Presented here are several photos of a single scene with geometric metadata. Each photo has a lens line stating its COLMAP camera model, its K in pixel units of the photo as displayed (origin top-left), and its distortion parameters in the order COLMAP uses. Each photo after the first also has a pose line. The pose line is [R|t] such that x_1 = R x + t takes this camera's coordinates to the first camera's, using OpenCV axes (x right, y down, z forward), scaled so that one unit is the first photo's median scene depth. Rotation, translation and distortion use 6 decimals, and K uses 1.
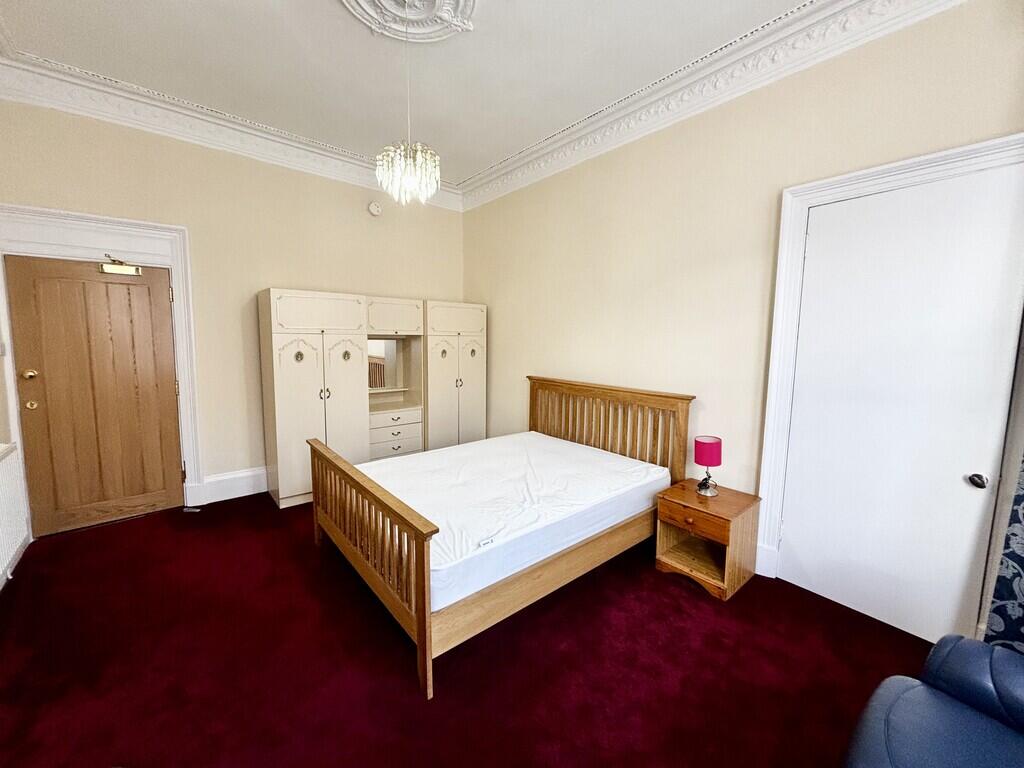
lens RADIAL K [[411.5, 0, 512.4], [0, 411.5, 378.3], [0, 0, 1]] dist [0.003789, -0.000143]
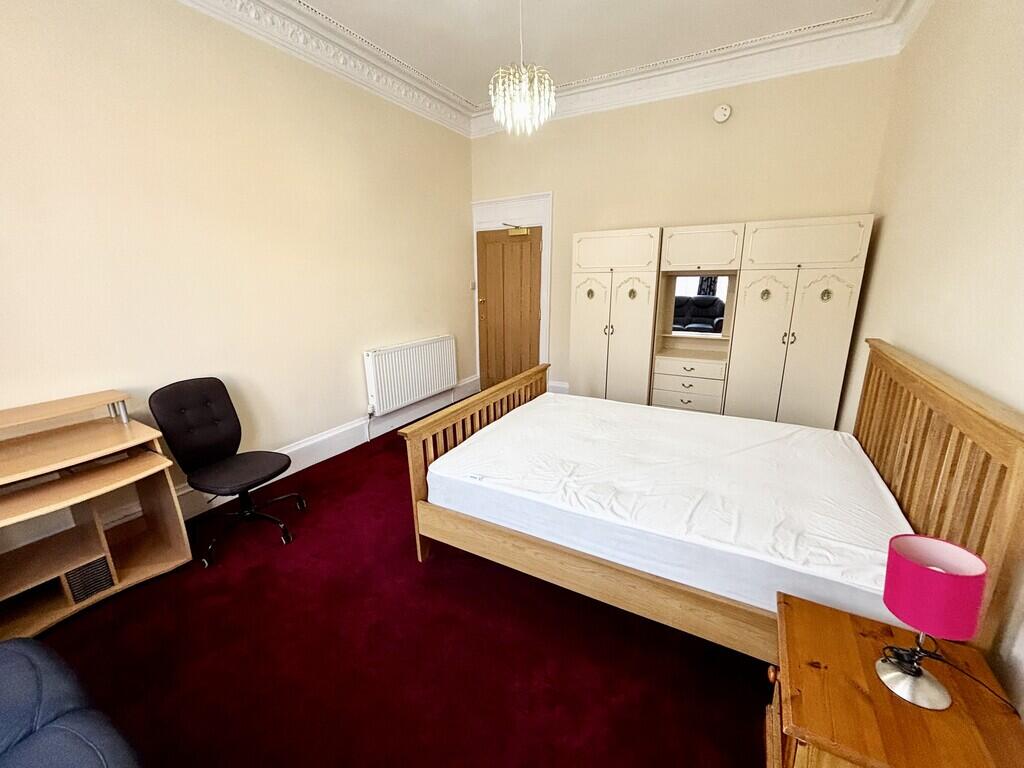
lens RADIAL K [[411.5, 0, 514.9], [0, 411.5, 386.0], [0, 0, 1]] dist [0.003789, -0.000143]
pose [[0.353931, 0.228347, -0.906968, 0.497423], [-0.074012, 0.973534, 0.216224, -0.036611], [0.932338, -0.009402, 0.361465, 0.414008]]
